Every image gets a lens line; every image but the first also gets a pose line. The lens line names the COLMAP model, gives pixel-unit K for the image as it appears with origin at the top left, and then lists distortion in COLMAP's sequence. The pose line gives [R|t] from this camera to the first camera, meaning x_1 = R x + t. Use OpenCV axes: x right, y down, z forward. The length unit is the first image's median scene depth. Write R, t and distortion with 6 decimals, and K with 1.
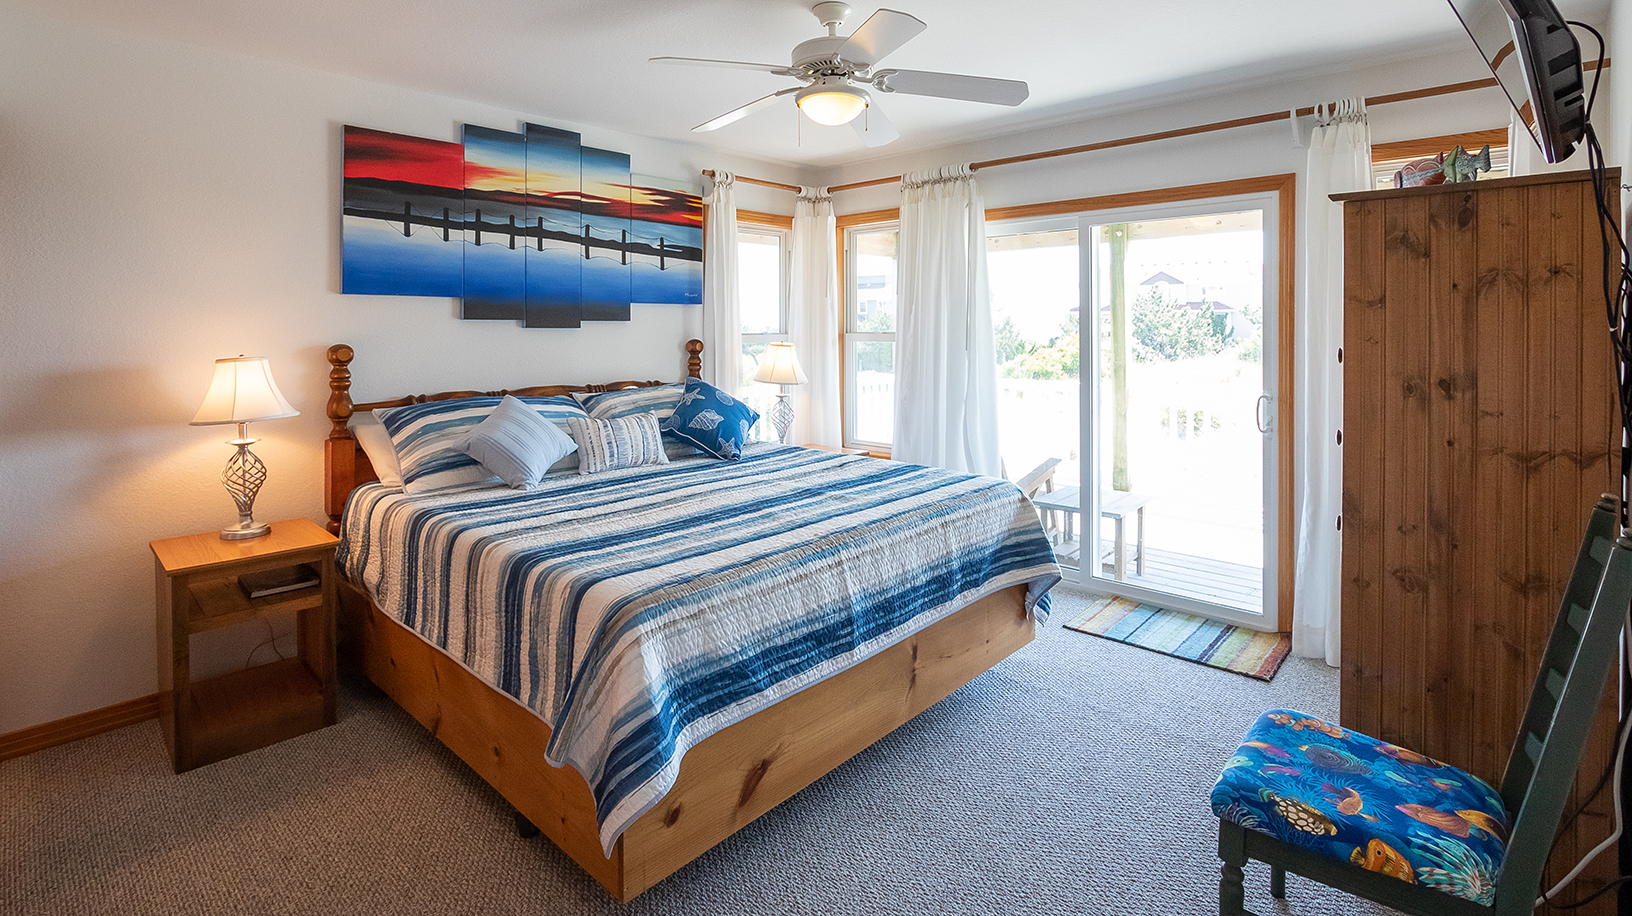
lens RADIAL K [[768.8, 0, 816.0], [0, 768.8, 458.0], [0, 0, 1]] dist [0.000714, -0.000079]
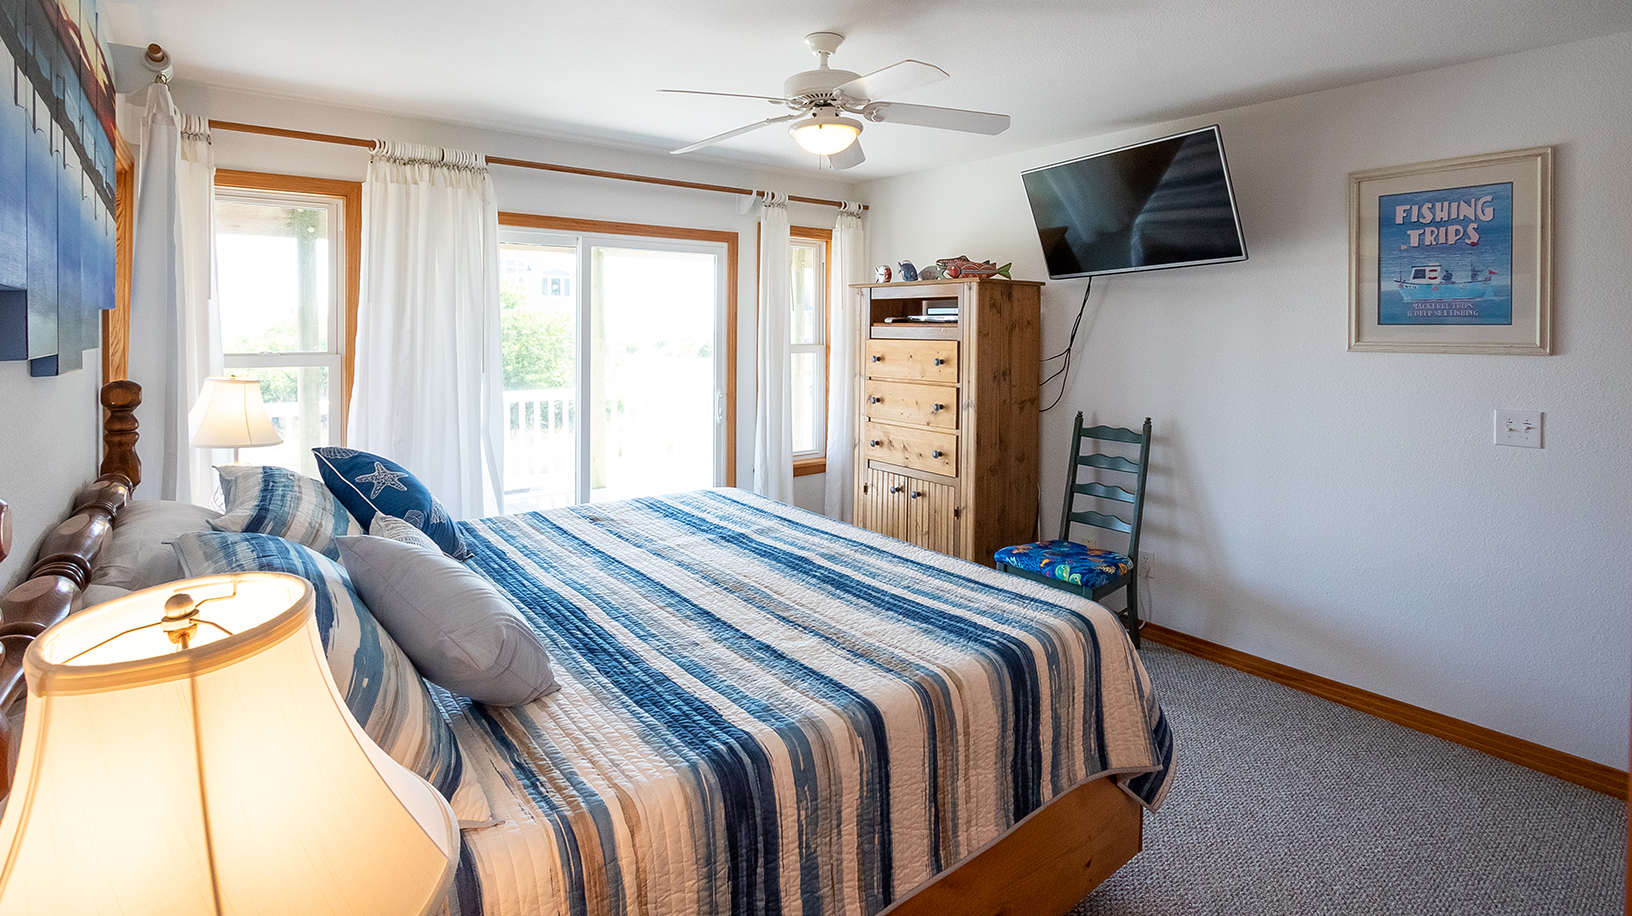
lens RADIAL K [[768.8, 0, 816.0], [0, 768.8, 458.0], [0, 0, 1]] dist [0.000714, -0.000079]
pose [[0.161914, -0.163057, 0.973240, -0.780499], [0.161914, 0.977277, 0.136796, -0.138578], [-0.973431, 0.135432, 0.184636, 0.659853]]
